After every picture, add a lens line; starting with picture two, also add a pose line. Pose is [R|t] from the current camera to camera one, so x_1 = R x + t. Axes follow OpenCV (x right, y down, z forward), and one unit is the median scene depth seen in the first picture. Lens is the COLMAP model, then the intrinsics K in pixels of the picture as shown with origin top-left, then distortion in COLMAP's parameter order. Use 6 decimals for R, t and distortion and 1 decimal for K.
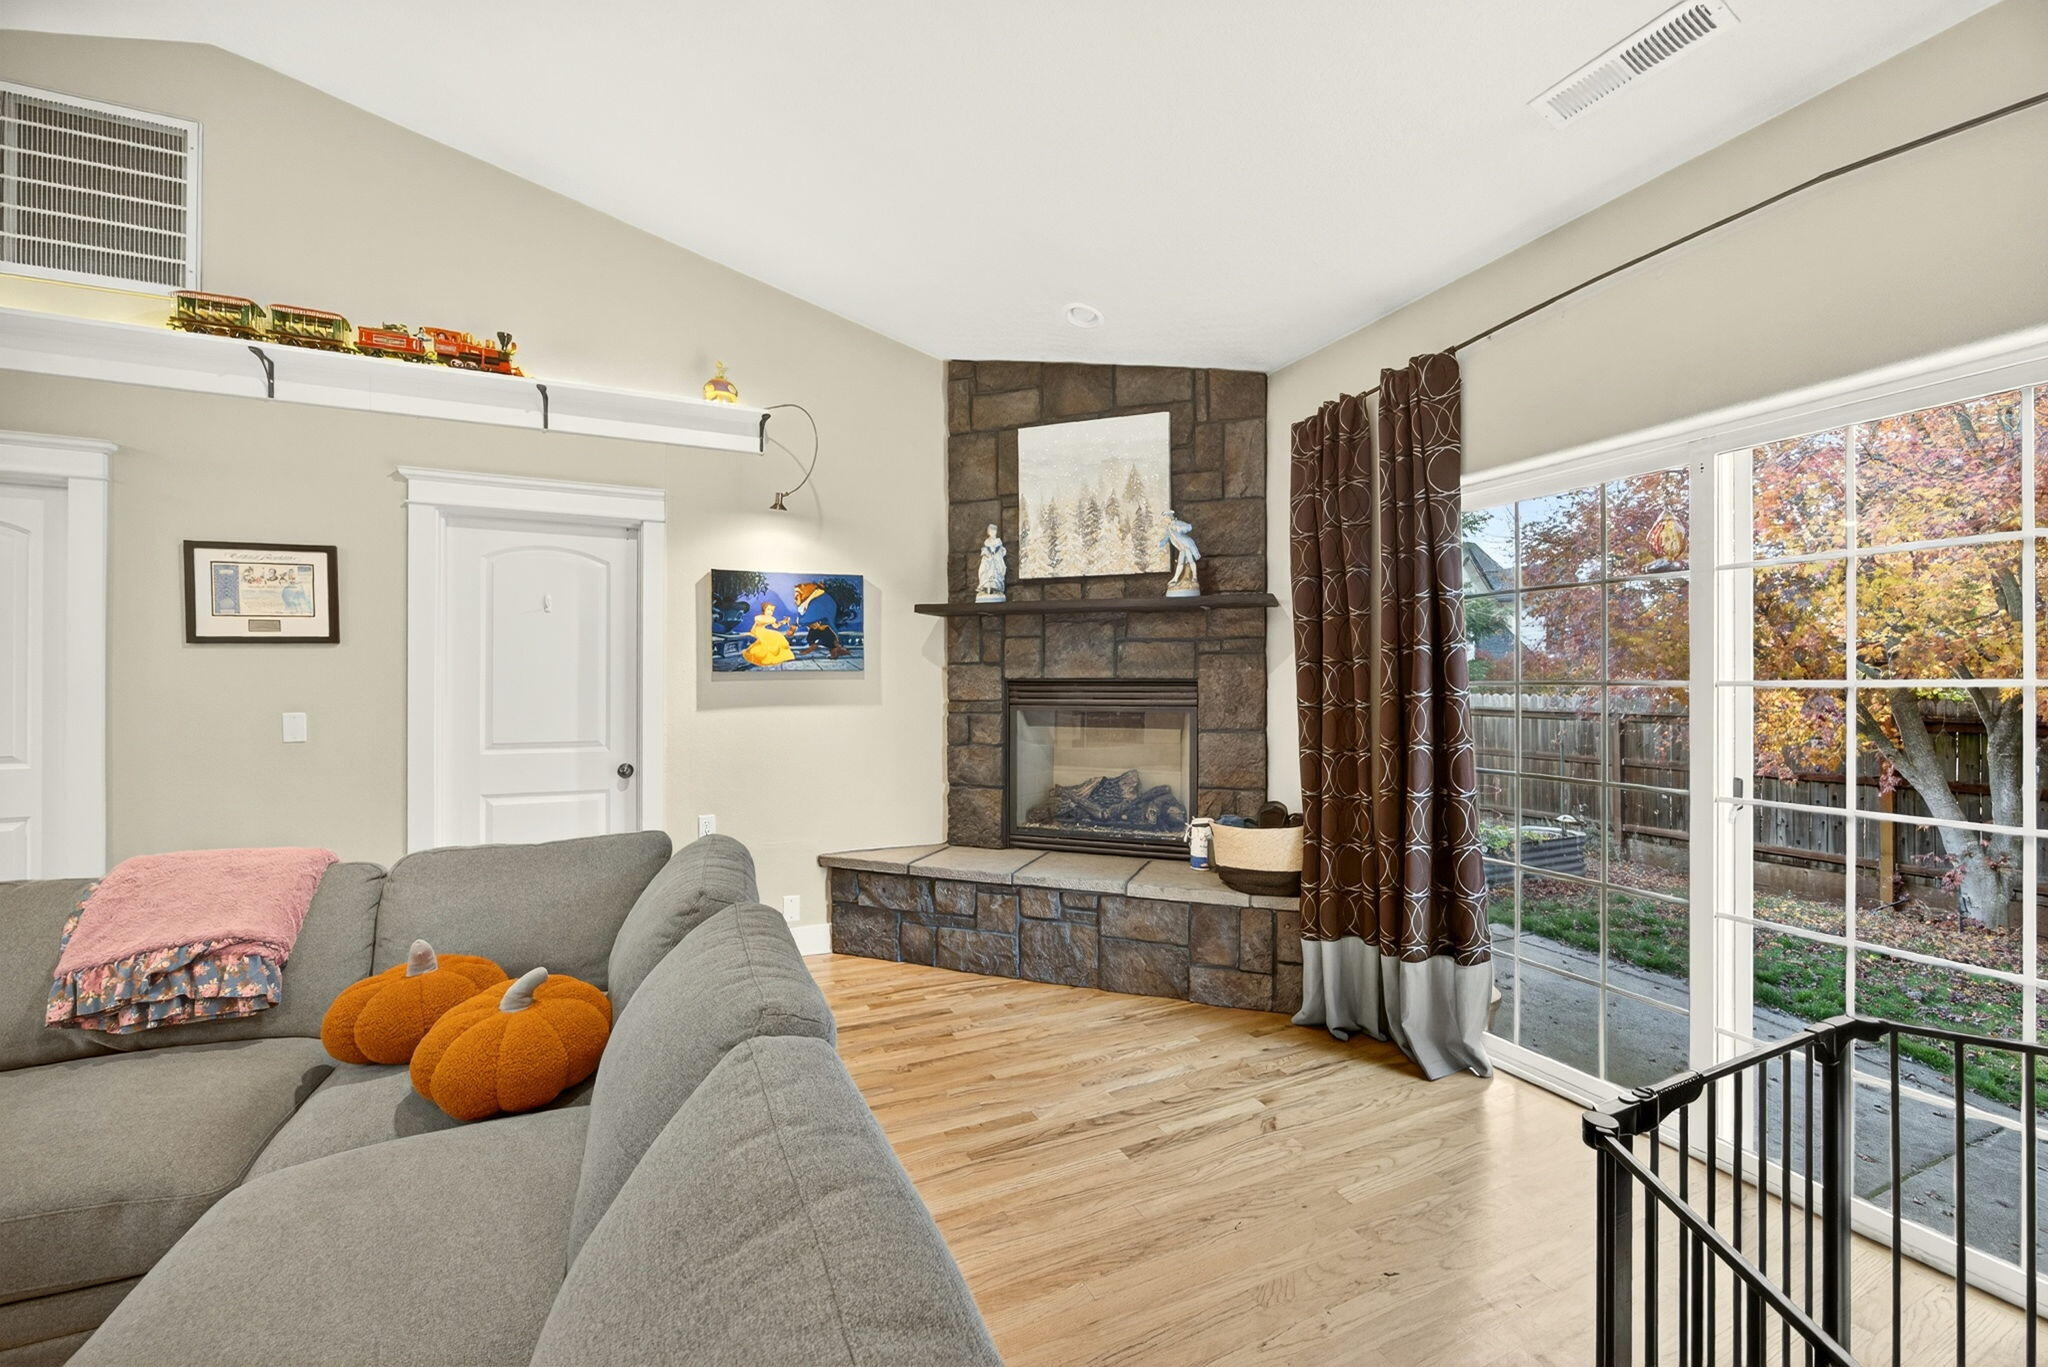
lens RADIAL K [[803.7, 0, 1038.6], [0, 803.7, 674.2], [0, 0, 1]] dist [-0.017919, 0.005704]
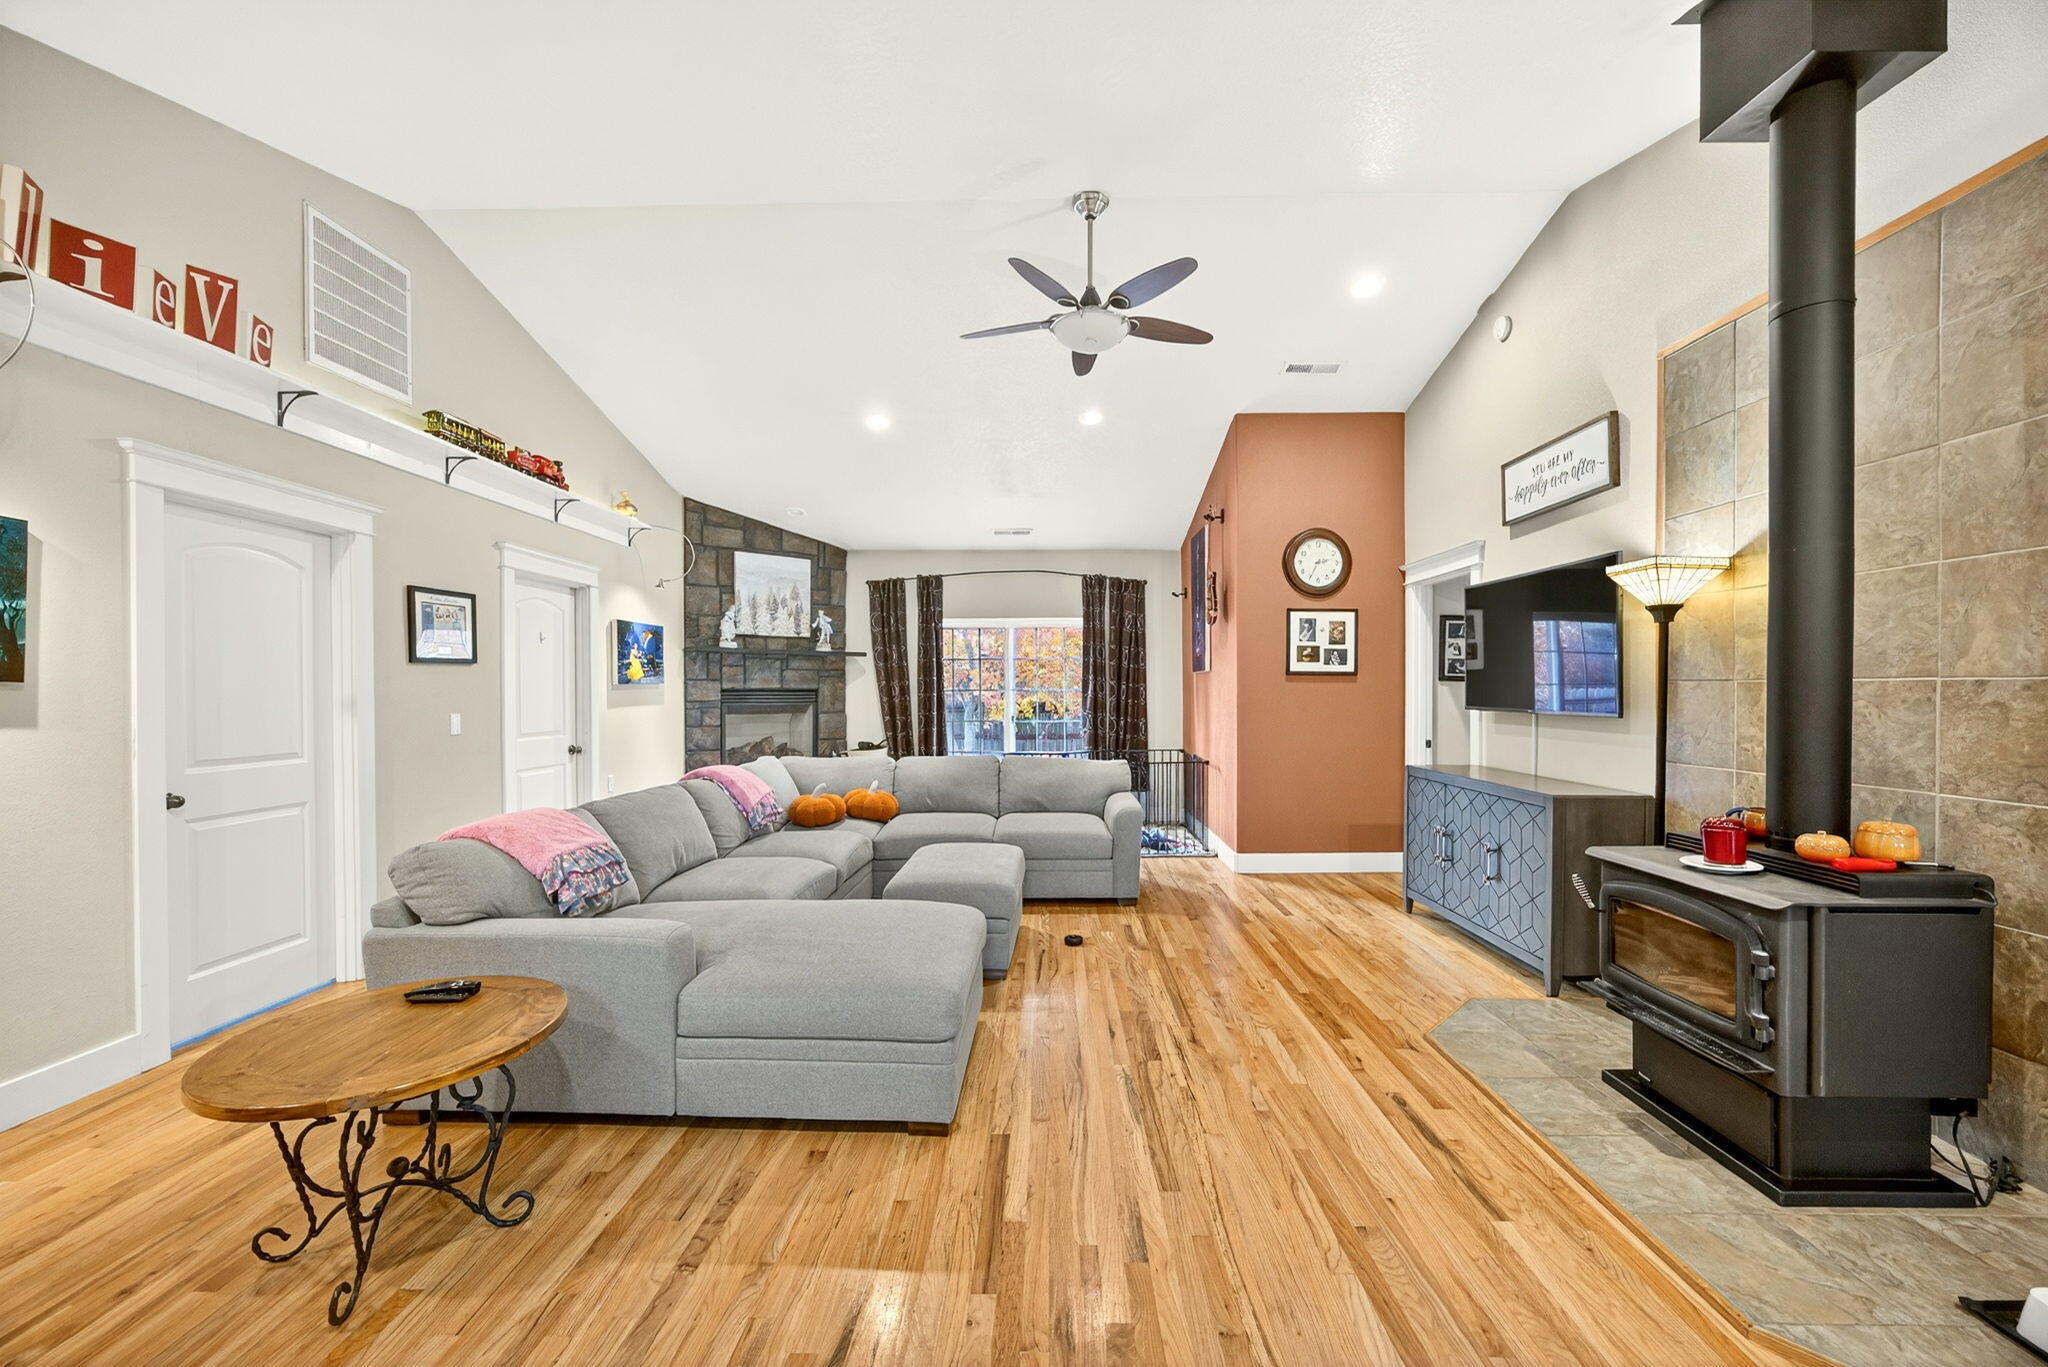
lens RADIAL K [[803.7, 0, 1038.7], [0, 803.7, 687.4], [0, 0, 1]] dist [-0.017919, 0.005704]
pose [[0.425571, 0.000608, 0.904925, -1.462497], [-0.004156, 0.999991, 0.001282, -0.002336], [-0.904916, -0.004306, 0.425569, -0.420700]]
